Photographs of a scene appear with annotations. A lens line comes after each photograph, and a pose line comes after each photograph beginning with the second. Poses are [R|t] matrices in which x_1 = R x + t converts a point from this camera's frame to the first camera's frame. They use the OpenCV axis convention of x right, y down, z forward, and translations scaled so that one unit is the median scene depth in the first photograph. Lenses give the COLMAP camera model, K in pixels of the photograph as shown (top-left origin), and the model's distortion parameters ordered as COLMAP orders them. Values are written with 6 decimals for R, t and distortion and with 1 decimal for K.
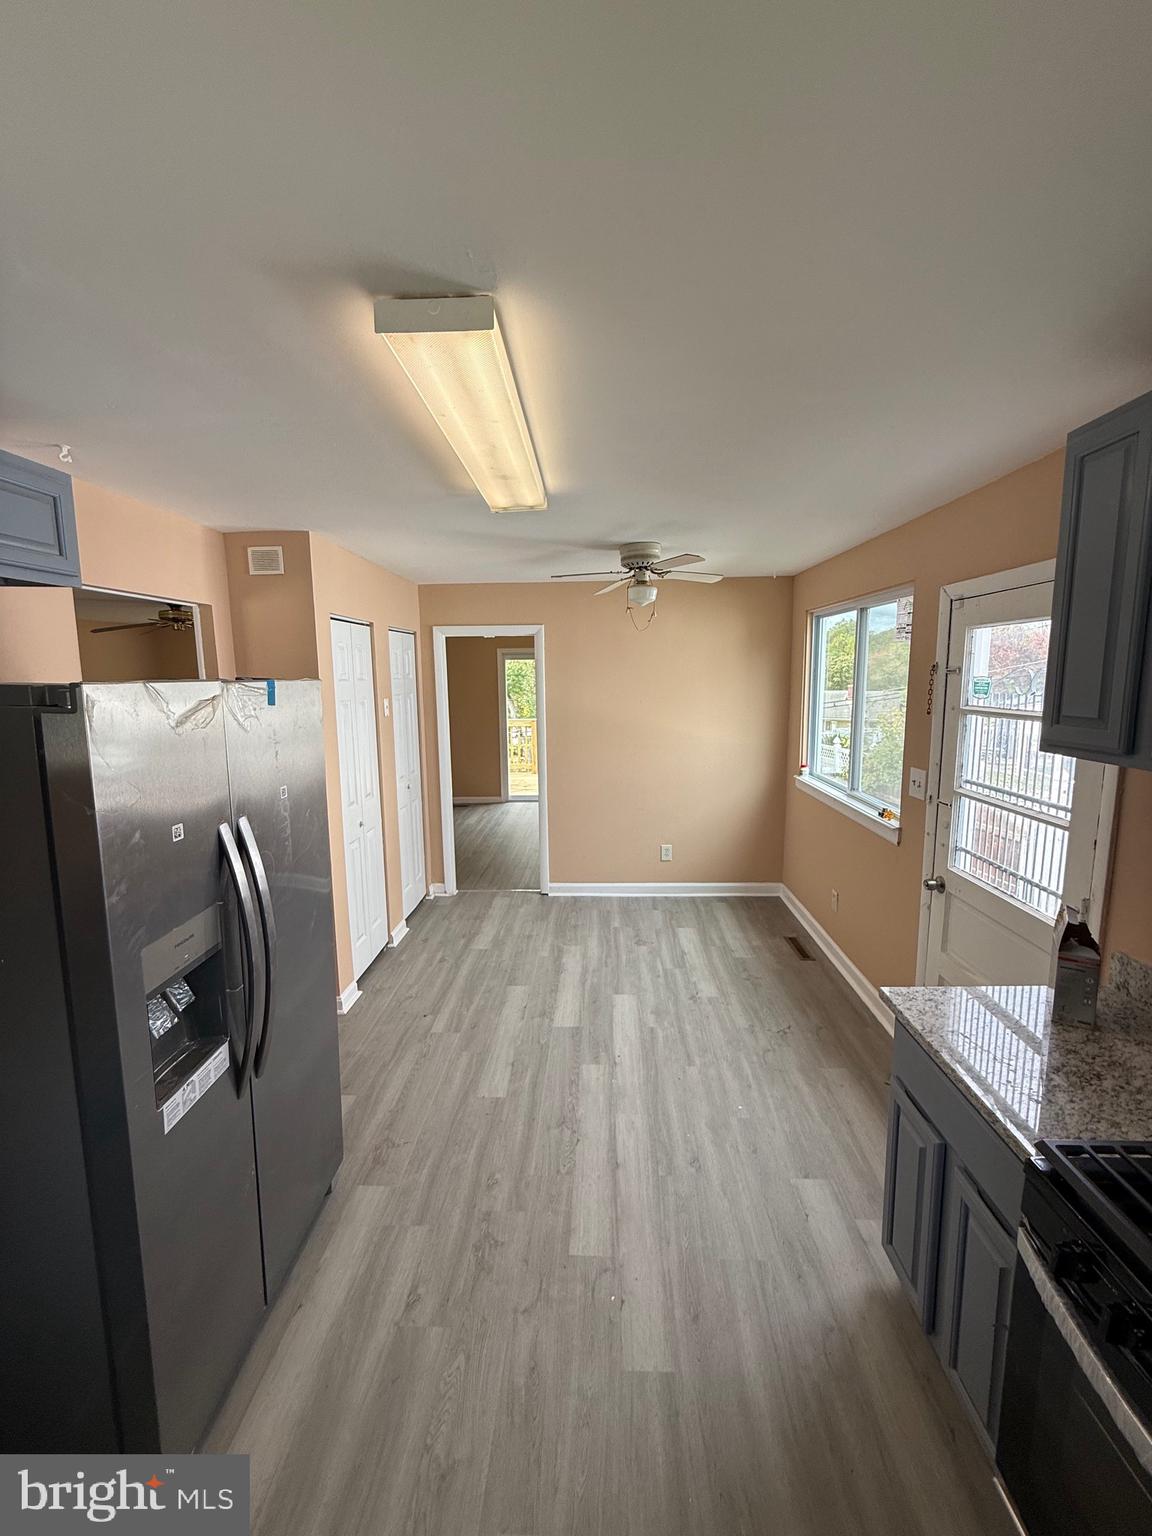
lens RADIAL K [[610.1, 0, 576.9], [0, 610.1, 764.2], [0, 0, 1]] dist [-0.000399, -0.000381]
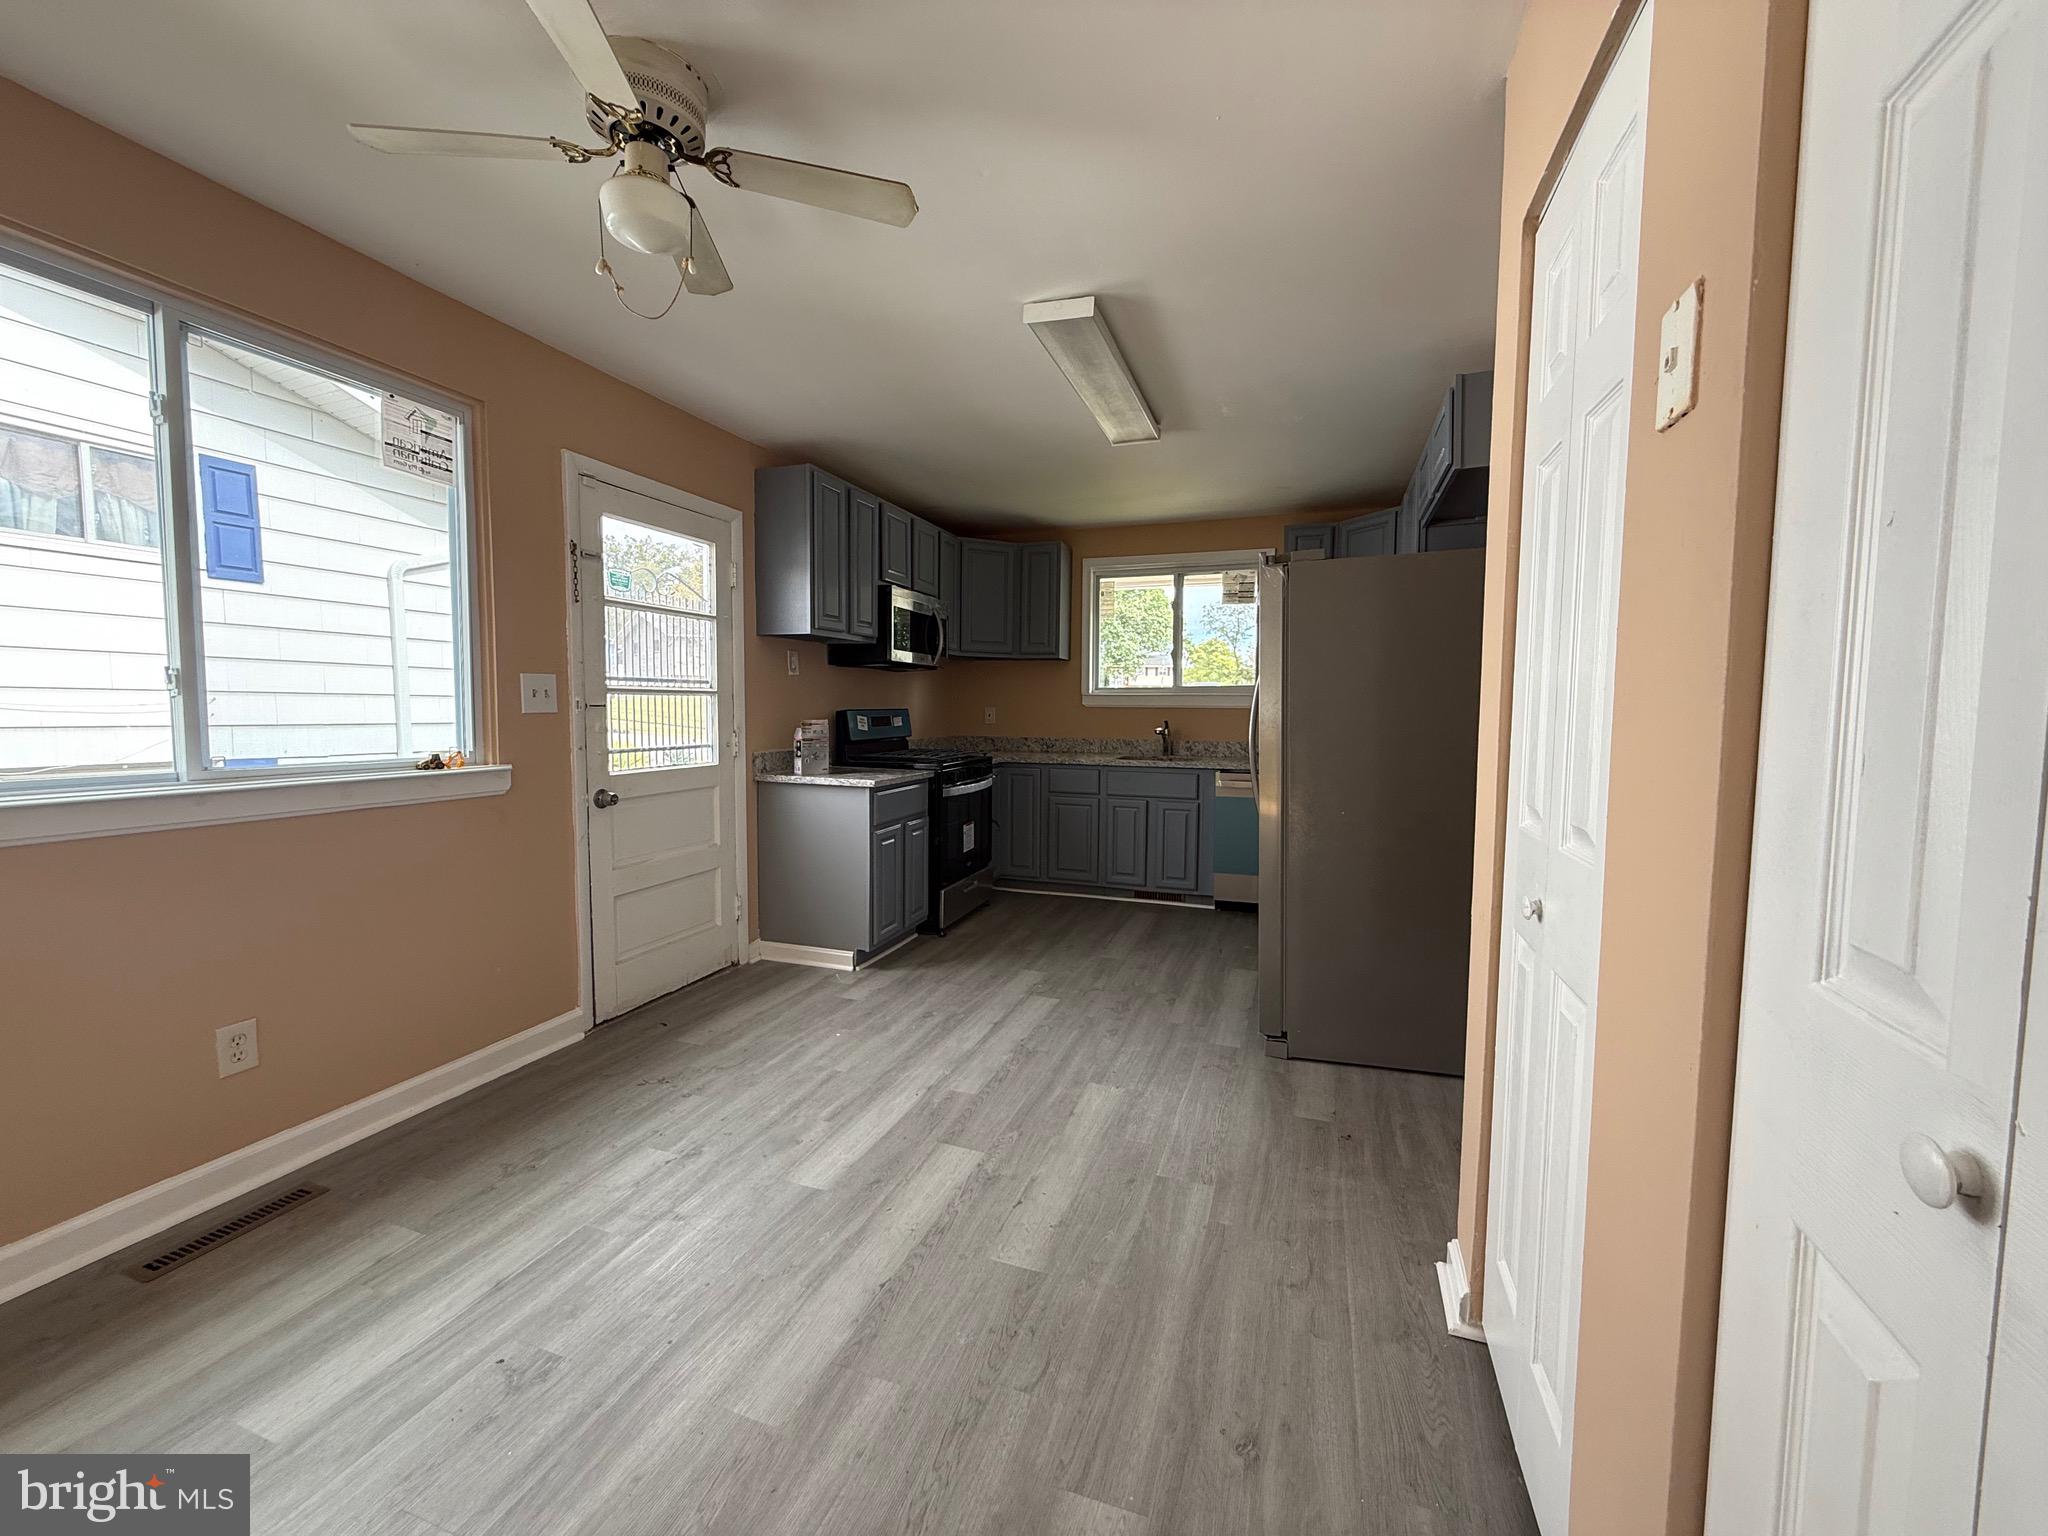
lens RADIAL K [[813.5, 0, 1024.0], [0, 813.5, 768.0], [0, 0, 1]] dist [-0.000399, -0.000381]
pose [[-0.957292, -0.016205, 0.288669, -0.303989], [0.047268, 0.976223, 0.211552, -0.061728], [-0.285234, 0.216161, -0.933764, 1.753608]]
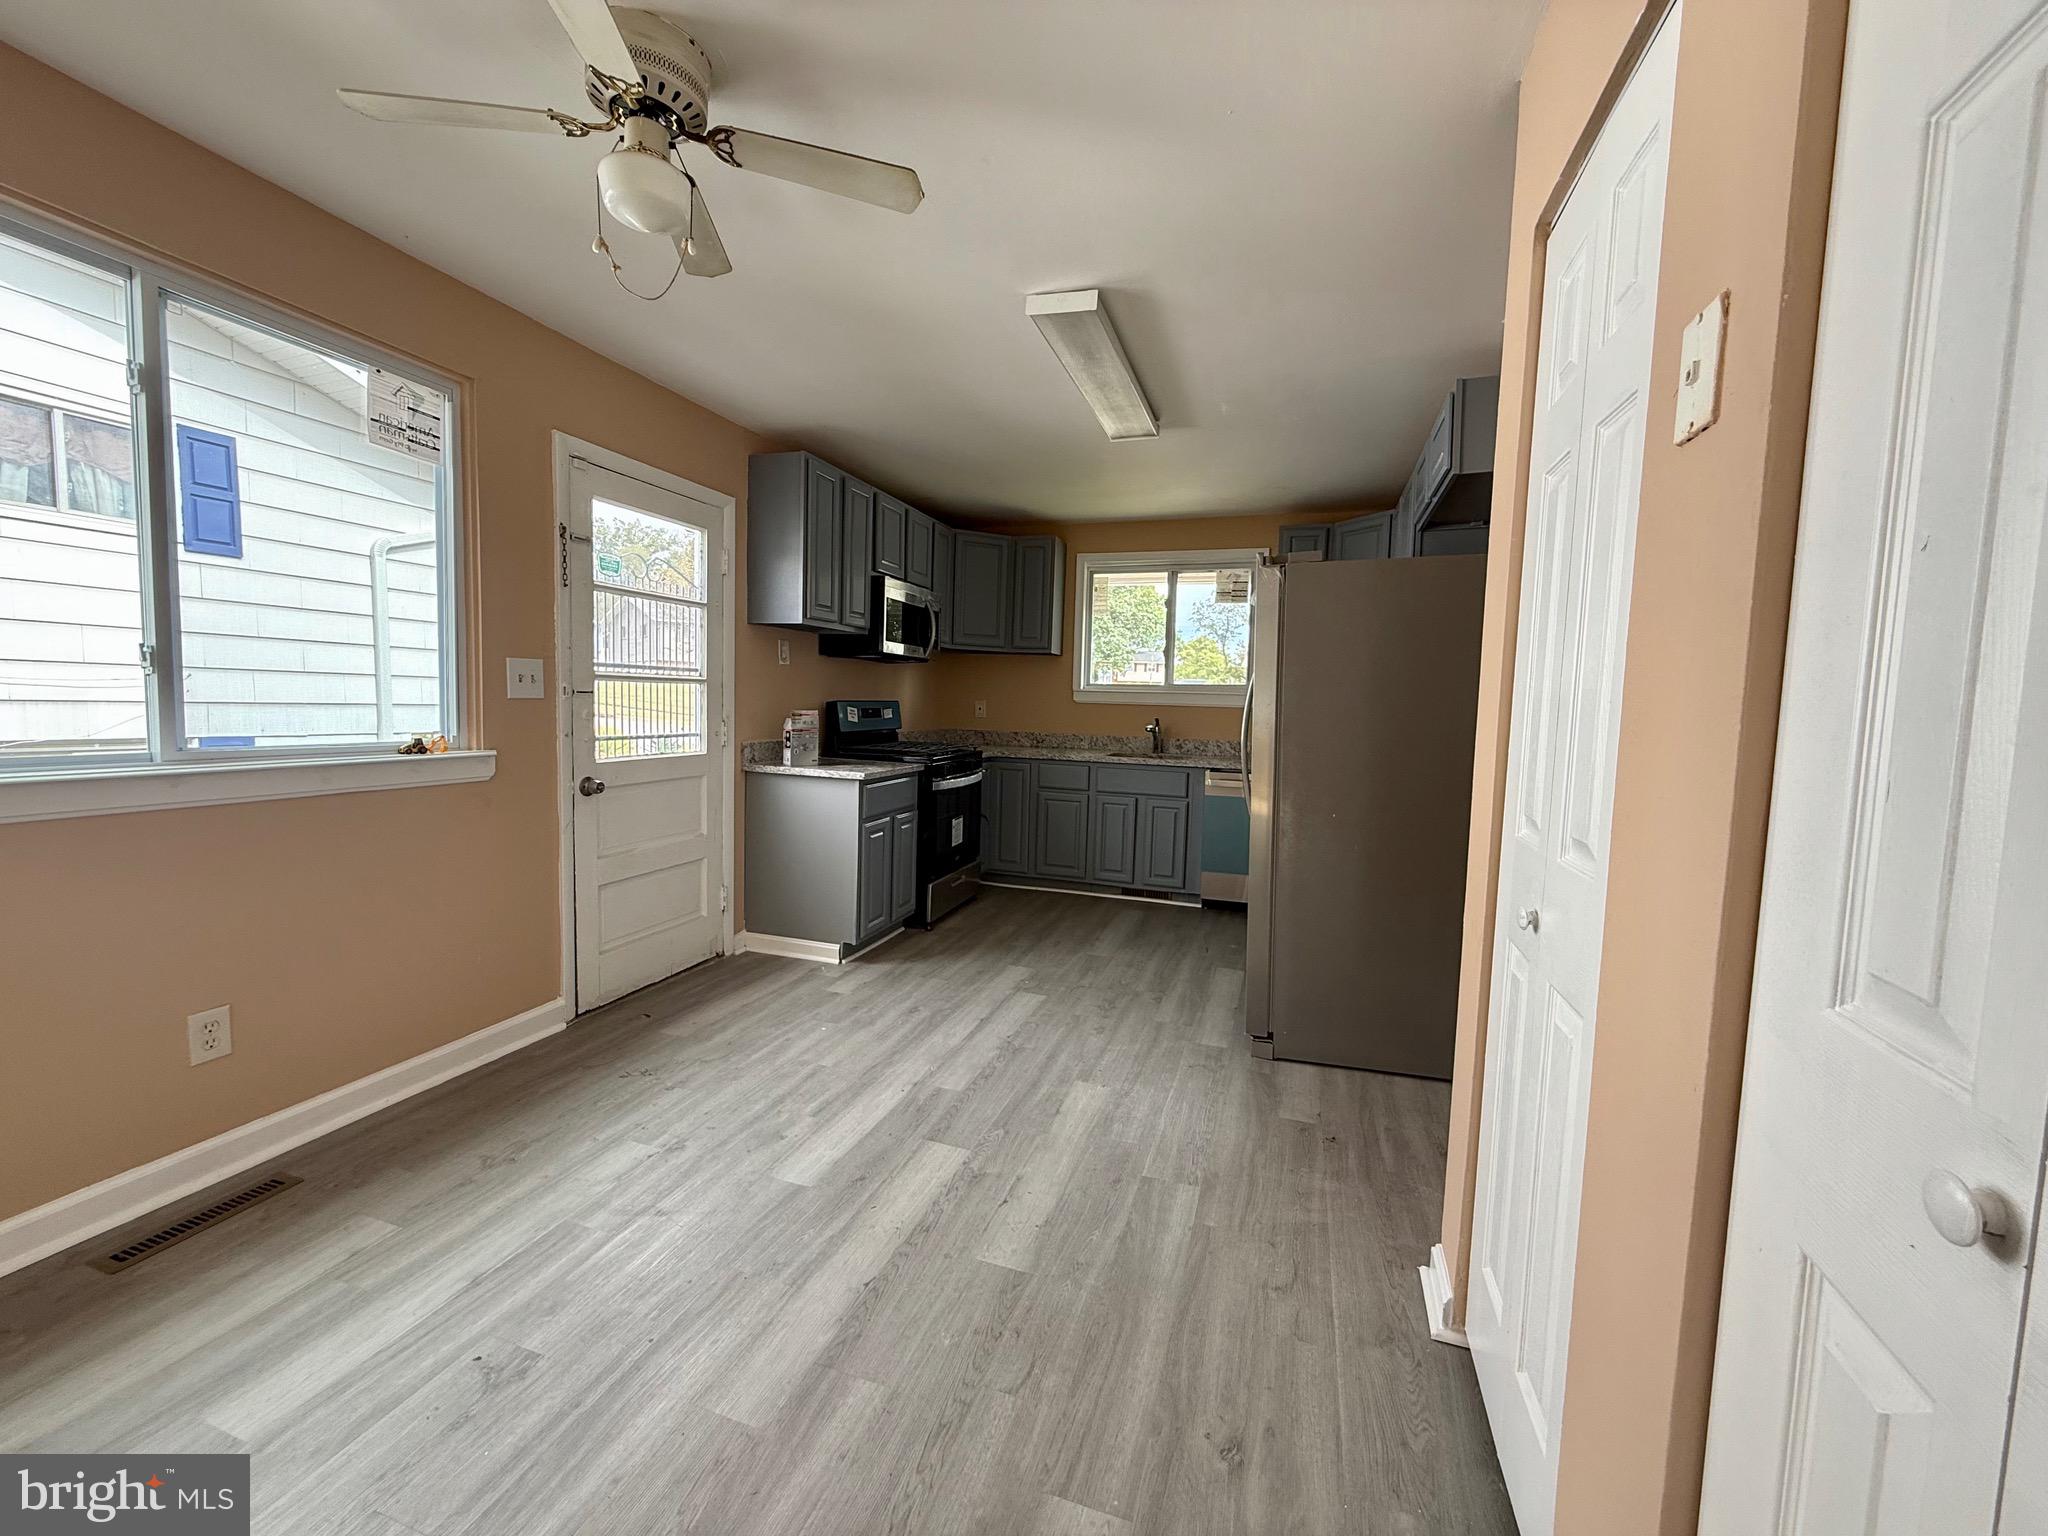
lens RADIAL K [[813.5, 0, 1024.0], [0, 813.5, 768.0], [0, 0, 1]] dist [-0.000399, -0.000381]
pose [[-0.961181, -0.038391, 0.273234, -0.295932], [0.023667, 0.975152, 0.220270, -0.064486], [-0.274901, 0.218186, -0.936389, 1.749302]]
